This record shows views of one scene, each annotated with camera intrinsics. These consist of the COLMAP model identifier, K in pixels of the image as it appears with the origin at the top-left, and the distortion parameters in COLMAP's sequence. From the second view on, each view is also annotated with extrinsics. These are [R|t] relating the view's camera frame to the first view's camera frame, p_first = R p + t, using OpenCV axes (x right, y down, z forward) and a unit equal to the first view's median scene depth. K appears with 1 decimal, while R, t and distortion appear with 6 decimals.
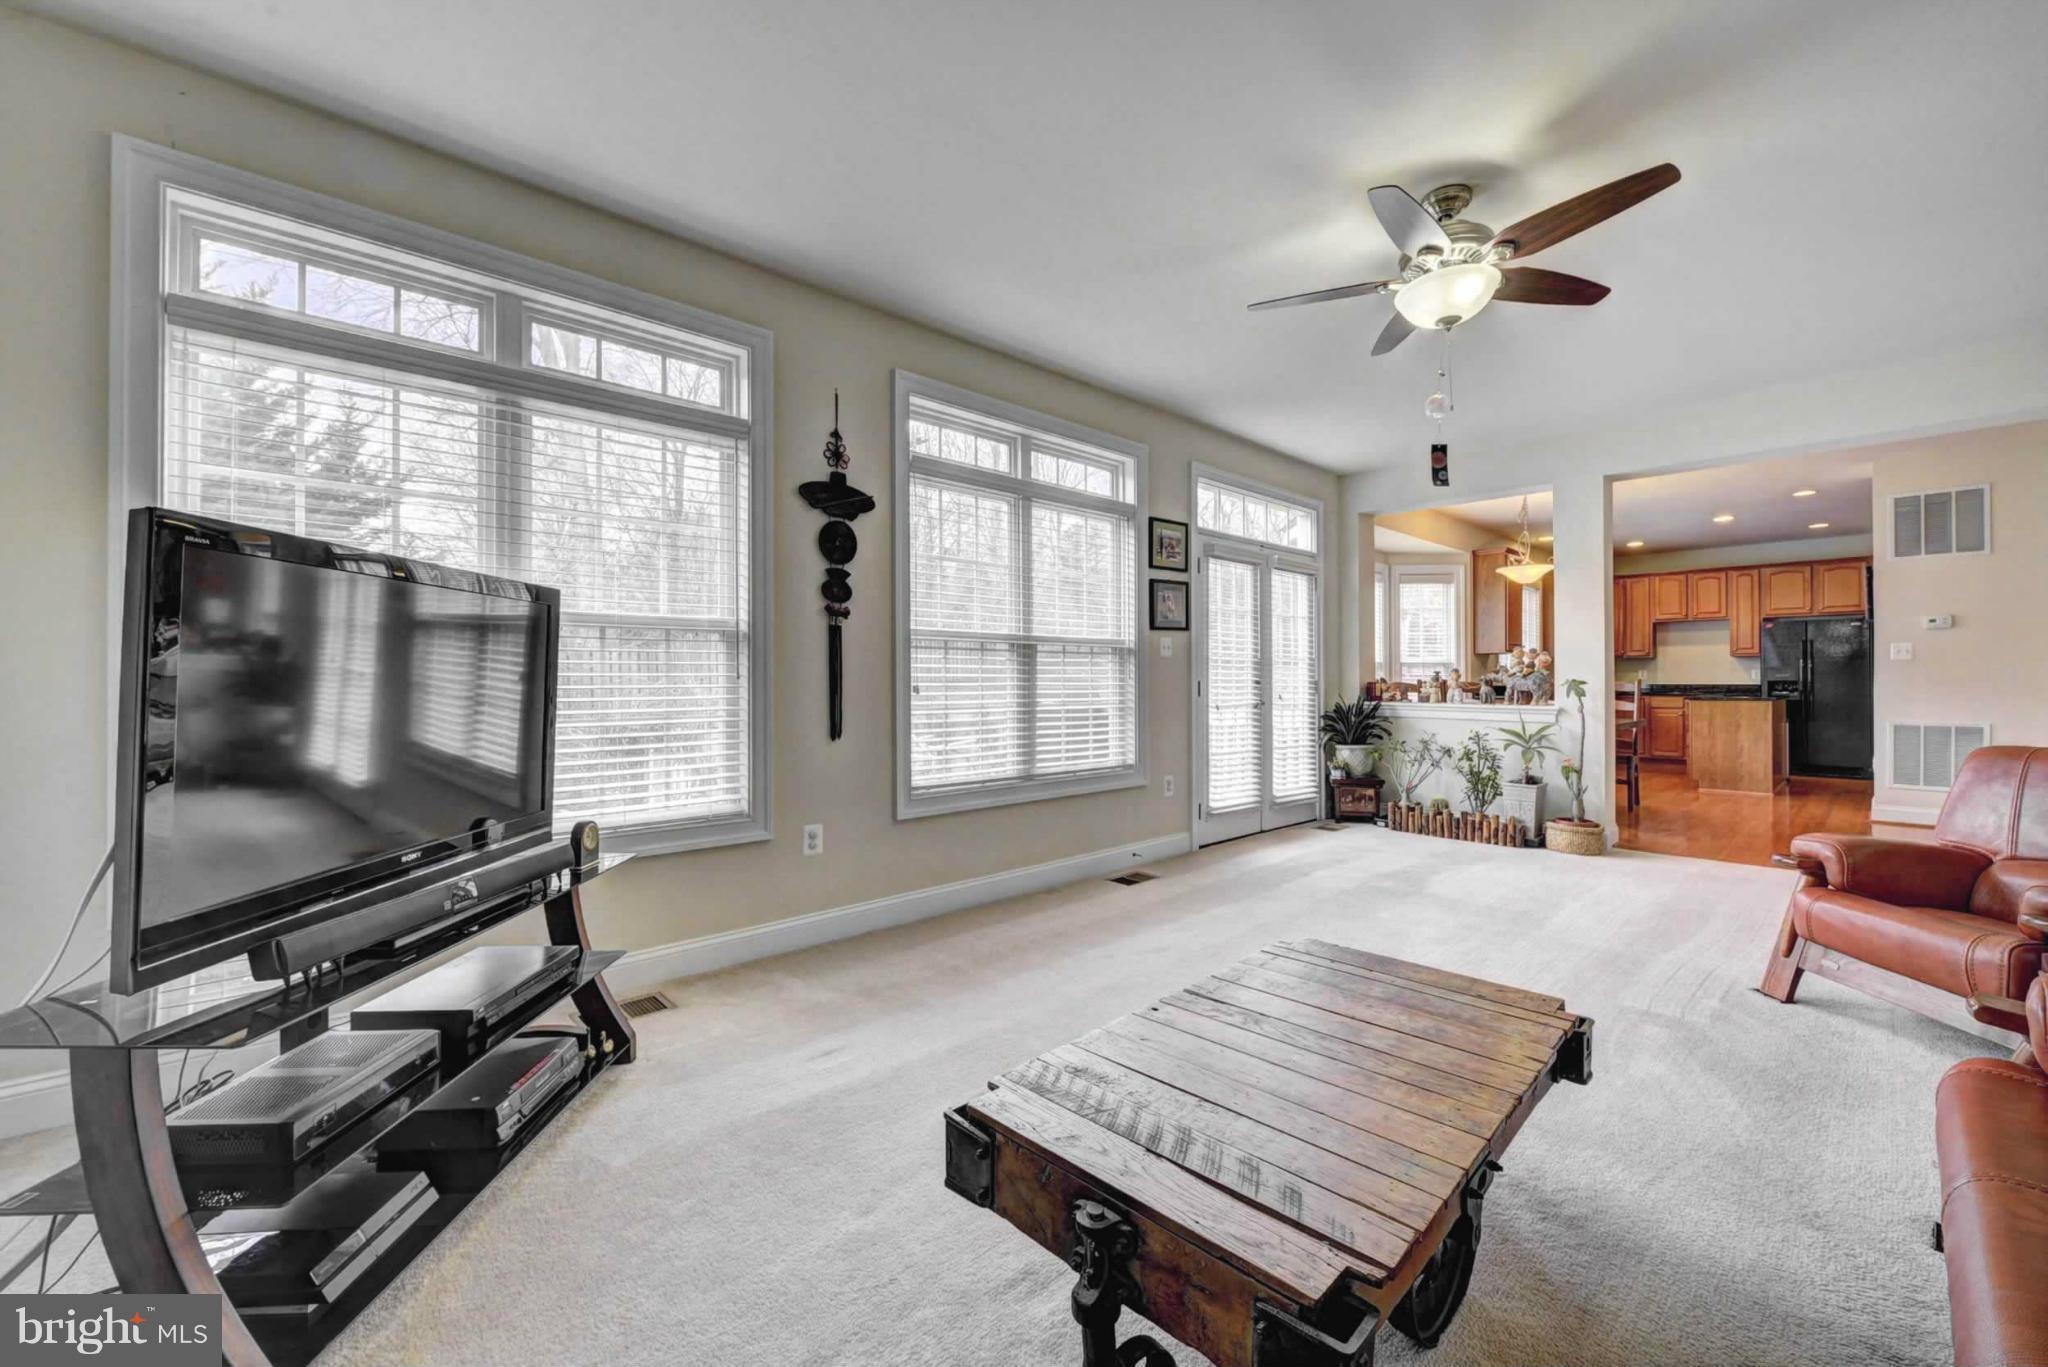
lens RADIAL K [[817.4, 0, 1033.1], [0, 817.4, 677.5], [0, 0, 1]] dist [-0.007887, 0.000272]
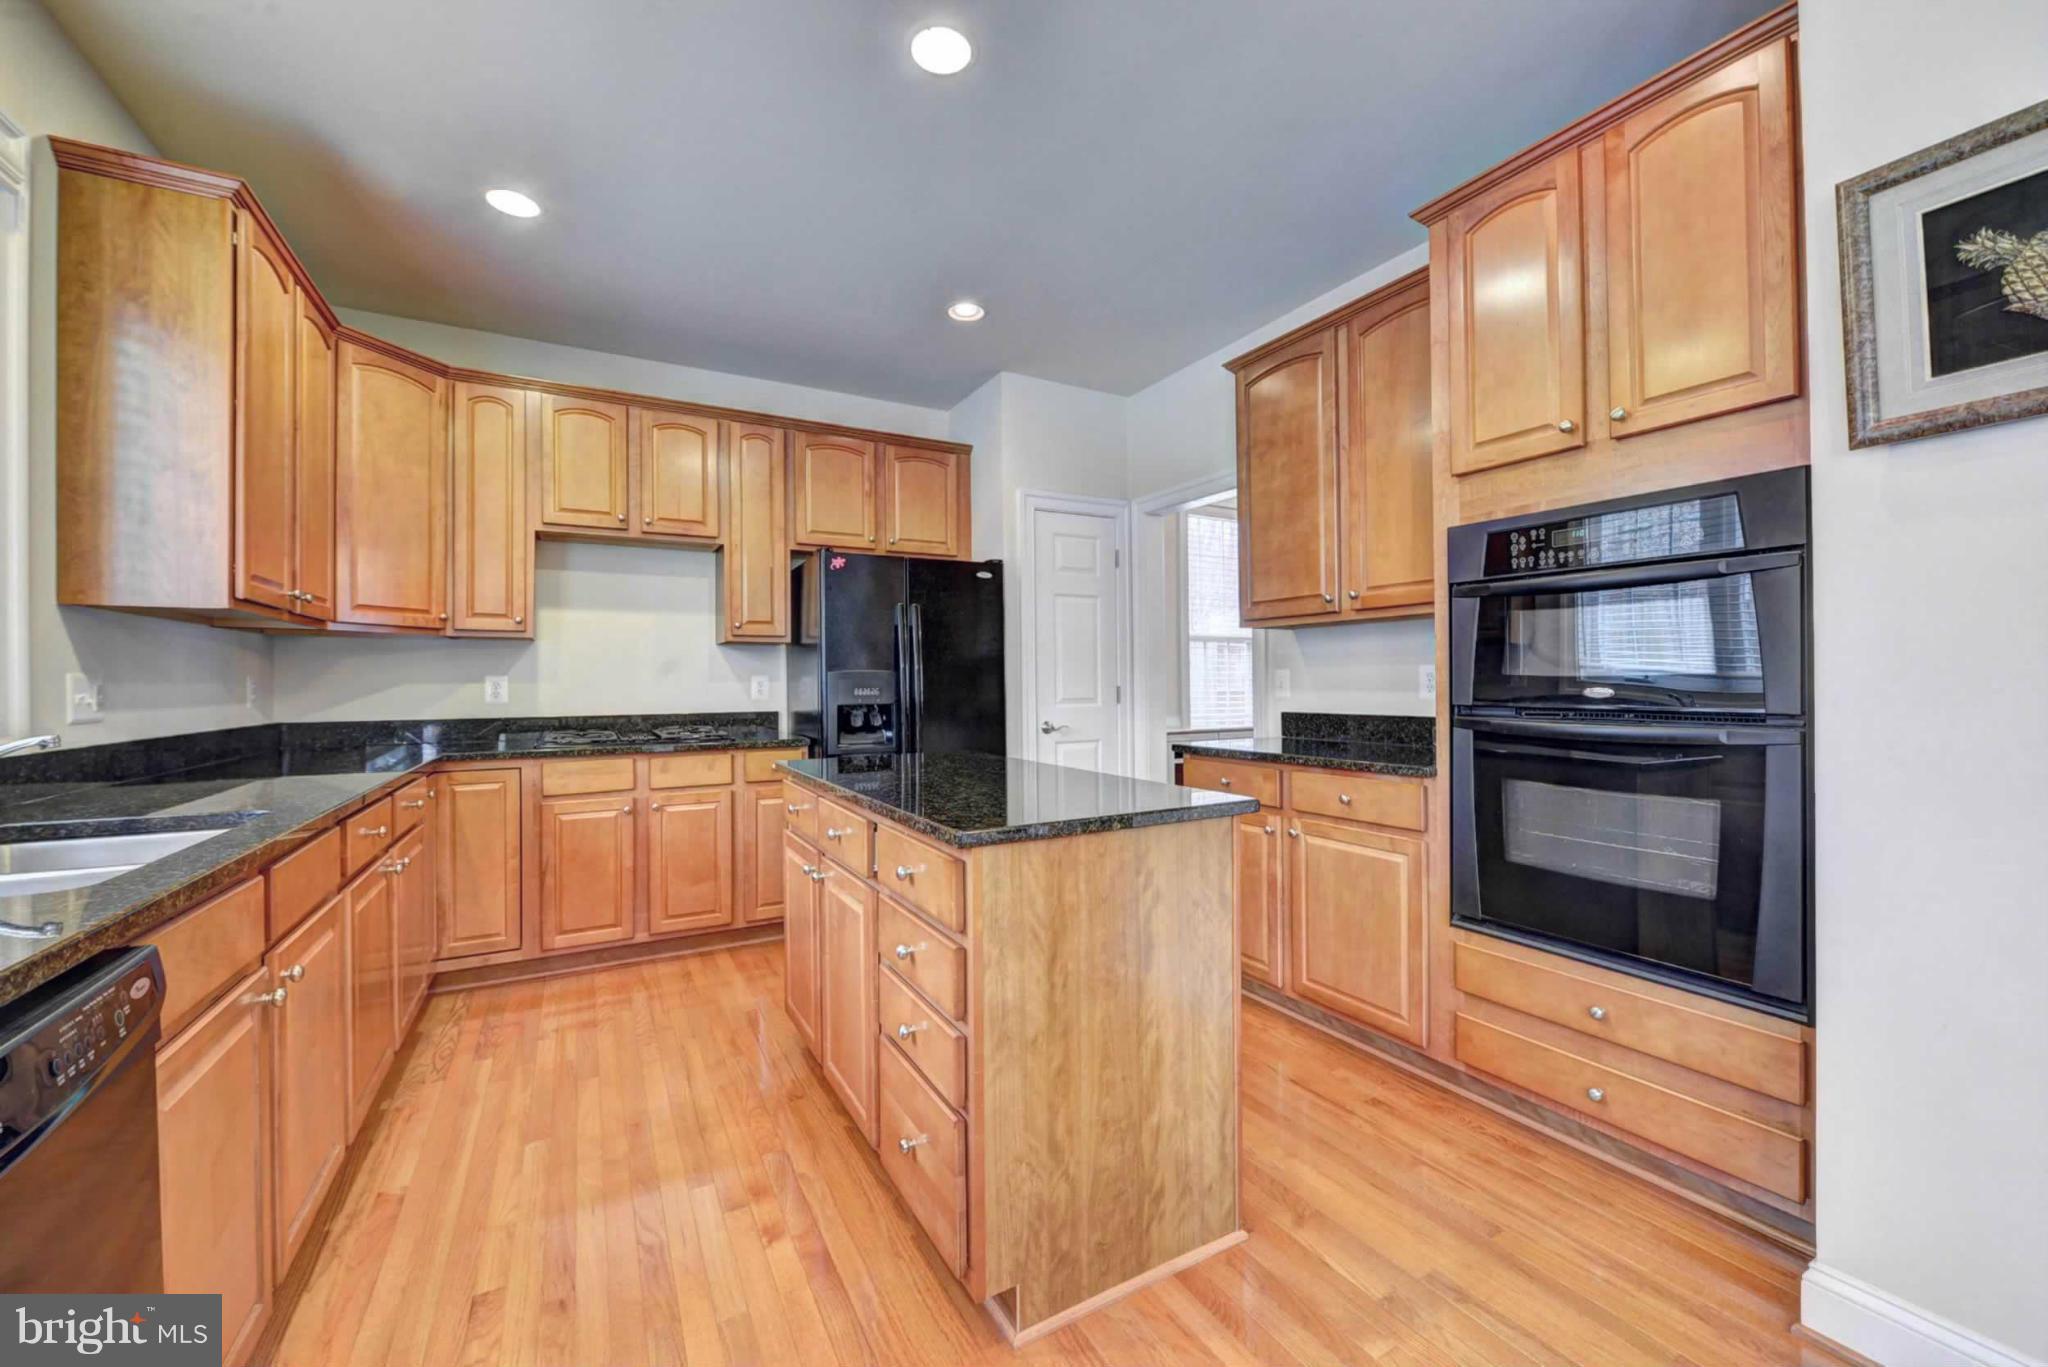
lens RADIAL K [[802.4, 0, 1021.1], [0, 802.4, 673.4], [0, 0, 1]] dist [-0.001853, -0.000758]
pose [[0.246872, 0.008946, 0.969007, 0.527936], [0.007593, 0.999909, -0.011165, -0.005342], [-0.969018, 0.010114, 0.246781, 0.776225]]
